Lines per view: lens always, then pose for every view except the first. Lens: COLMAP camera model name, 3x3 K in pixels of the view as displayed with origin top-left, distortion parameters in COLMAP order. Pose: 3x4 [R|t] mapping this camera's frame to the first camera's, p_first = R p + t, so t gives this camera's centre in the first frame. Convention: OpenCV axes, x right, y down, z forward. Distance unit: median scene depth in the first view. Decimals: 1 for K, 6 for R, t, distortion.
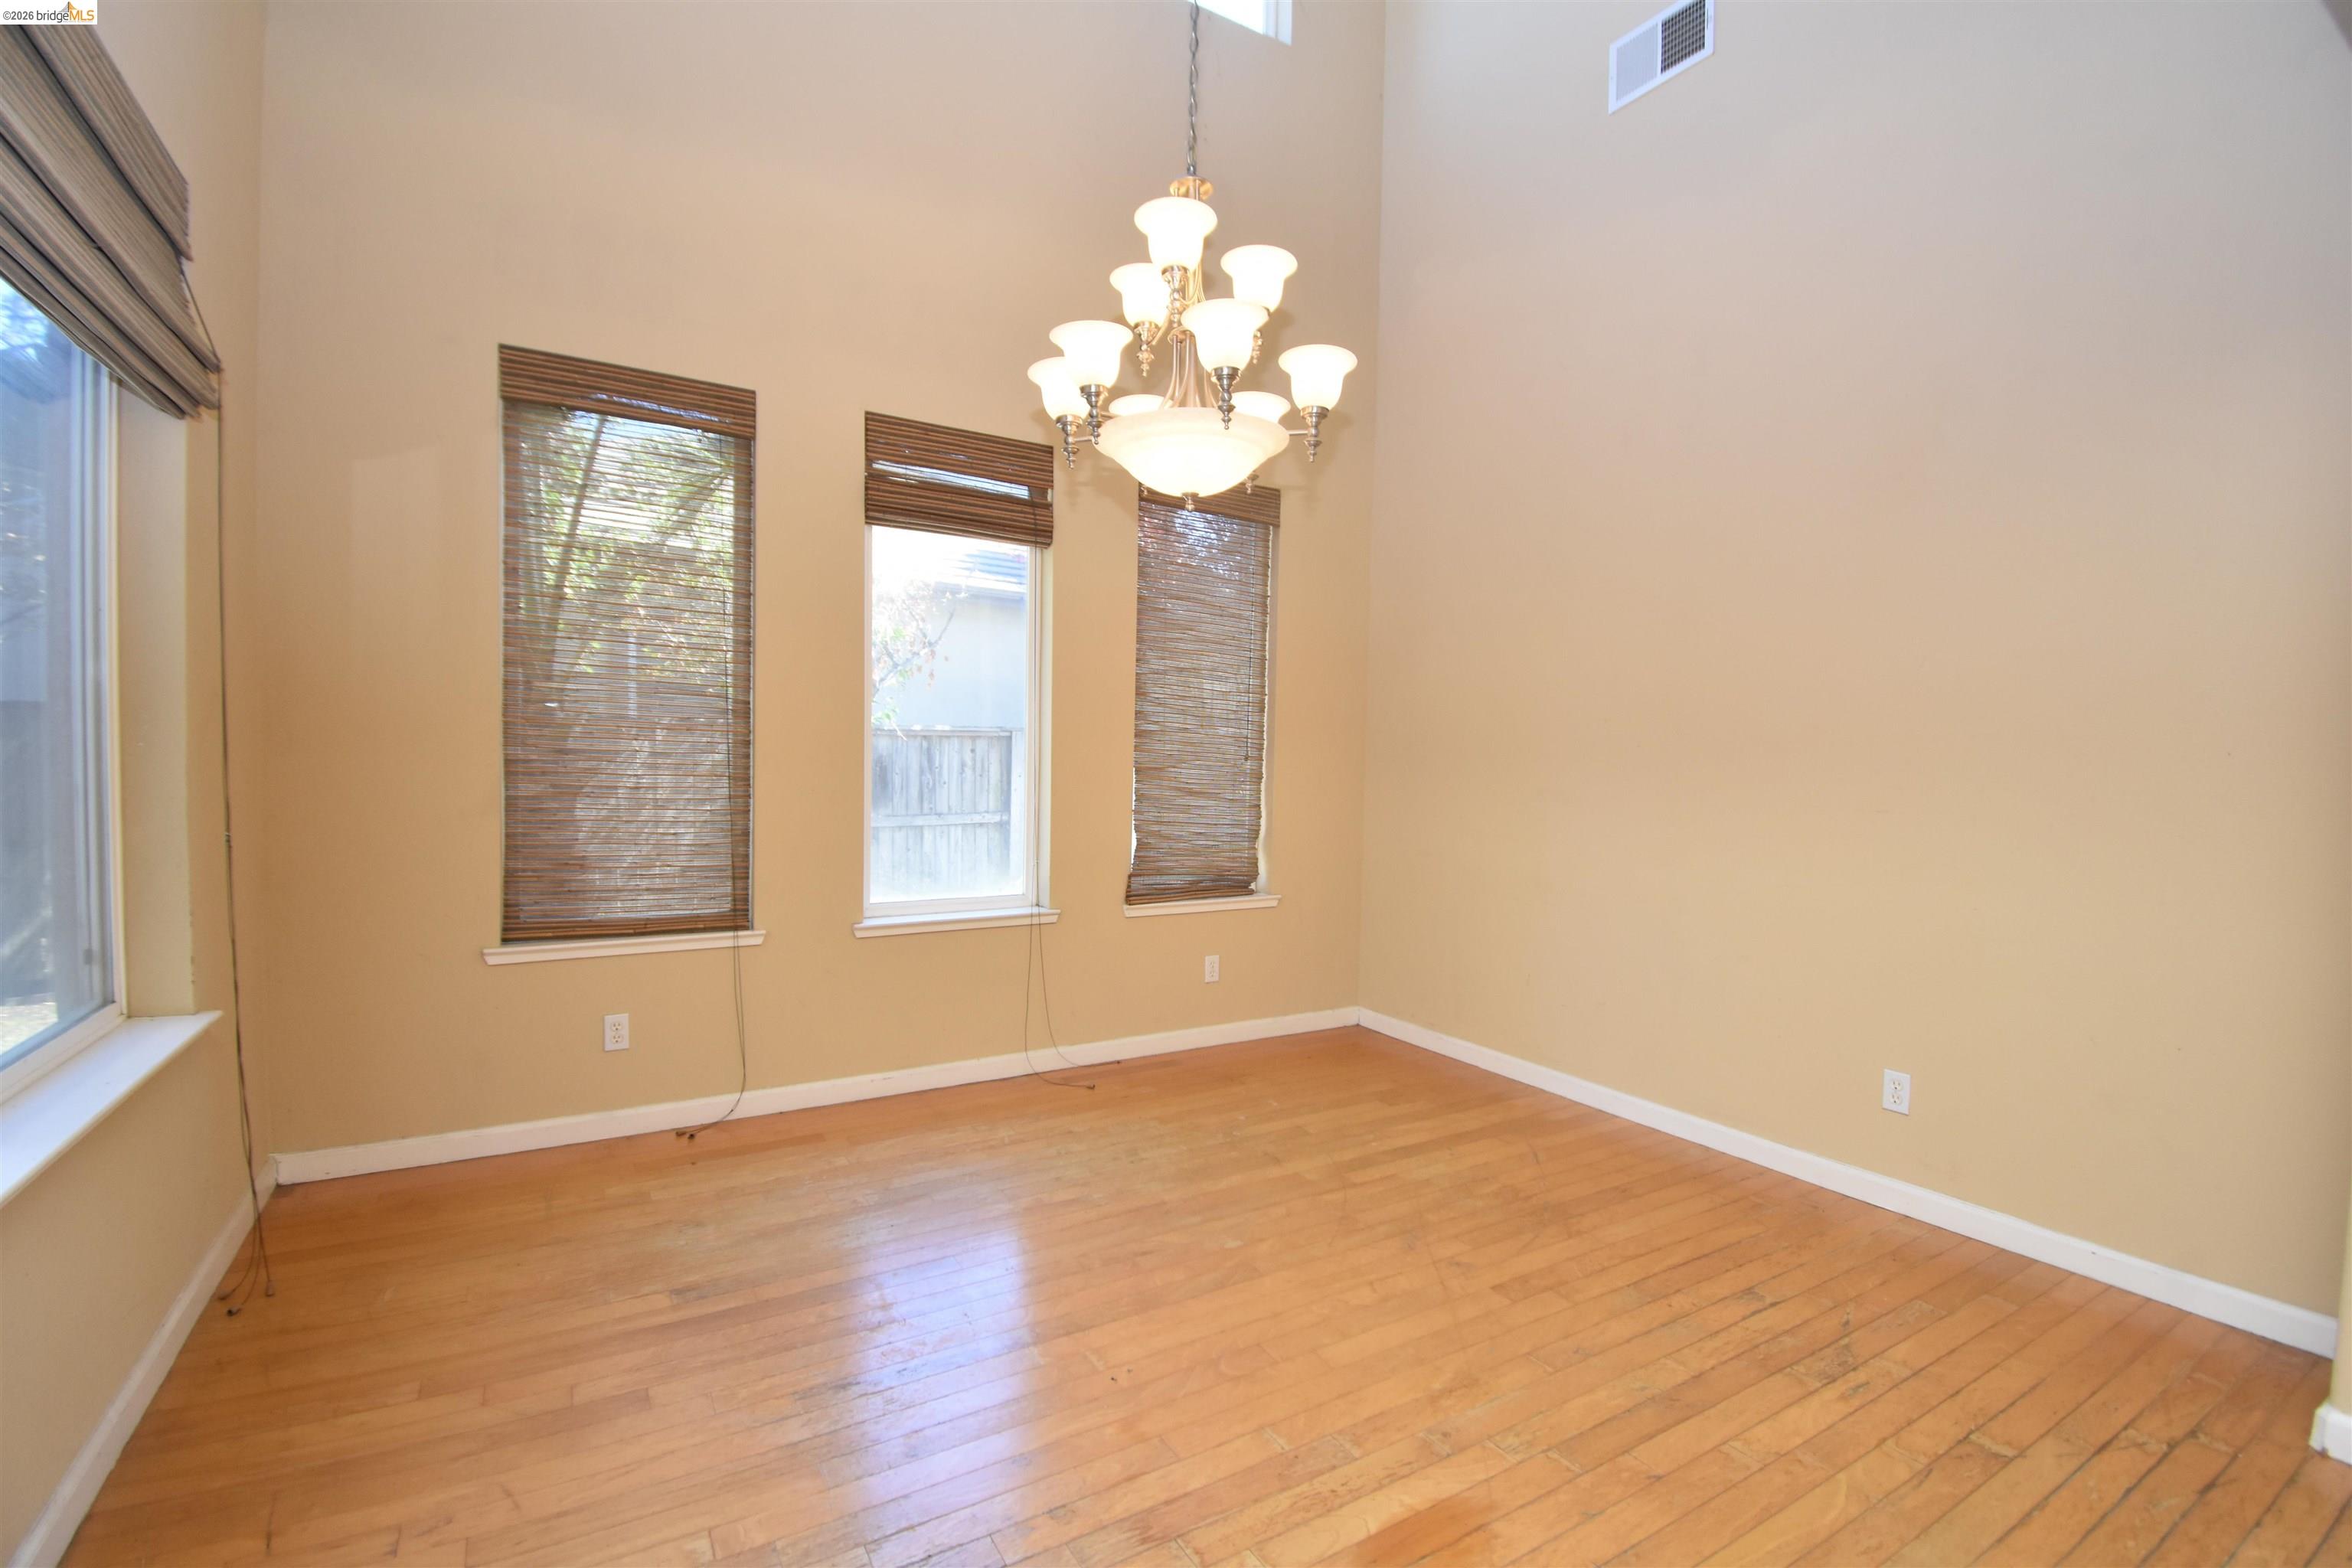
lens RADIAL K [[1043.7, 0, 1192.6], [0, 1043.7, 777.9], [0, 0, 1]] dist [0.001163, 0.000070]
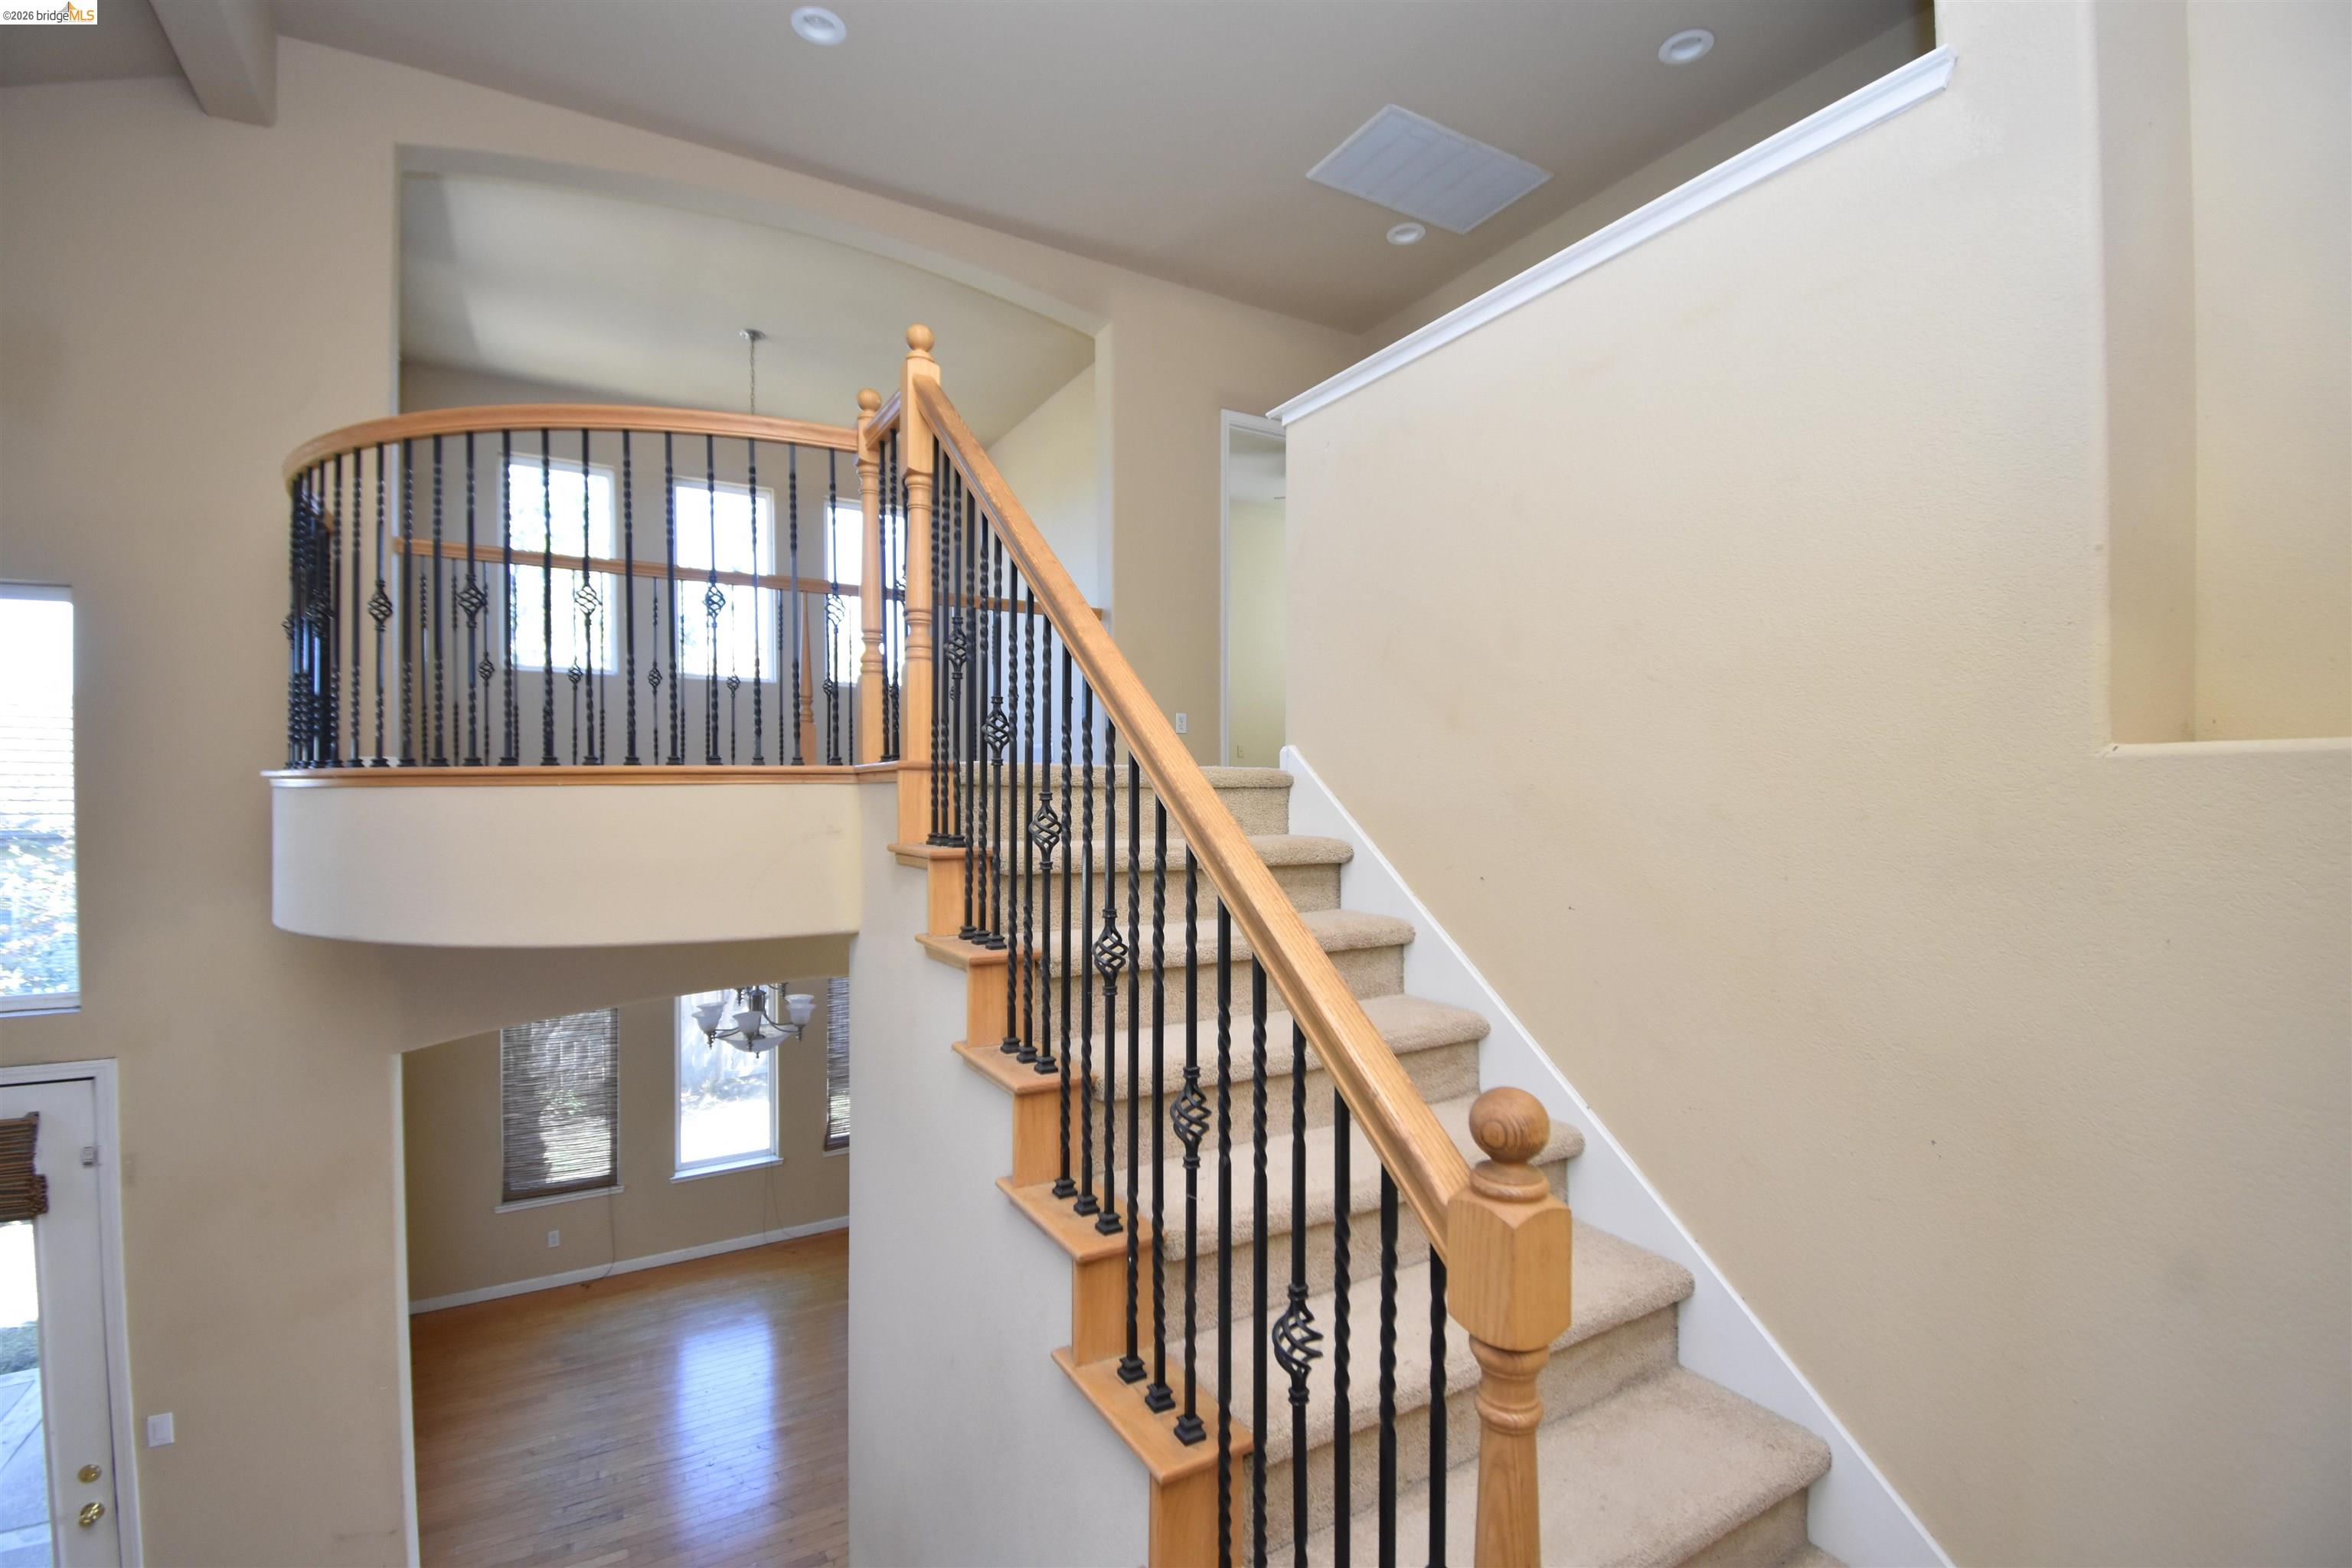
lens RADIAL K [[1043.7, 0, 1160.6], [0, 1043.7, 795.9], [0, 0, 1]] dist [0.001163, 0.000070]
pose [[0.999478, -0.017134, -0.027392, 0.820220], [0.016550, 0.999634, -0.021423, -0.634226], [0.027749, 0.020959, 0.999395, -1.211002]]
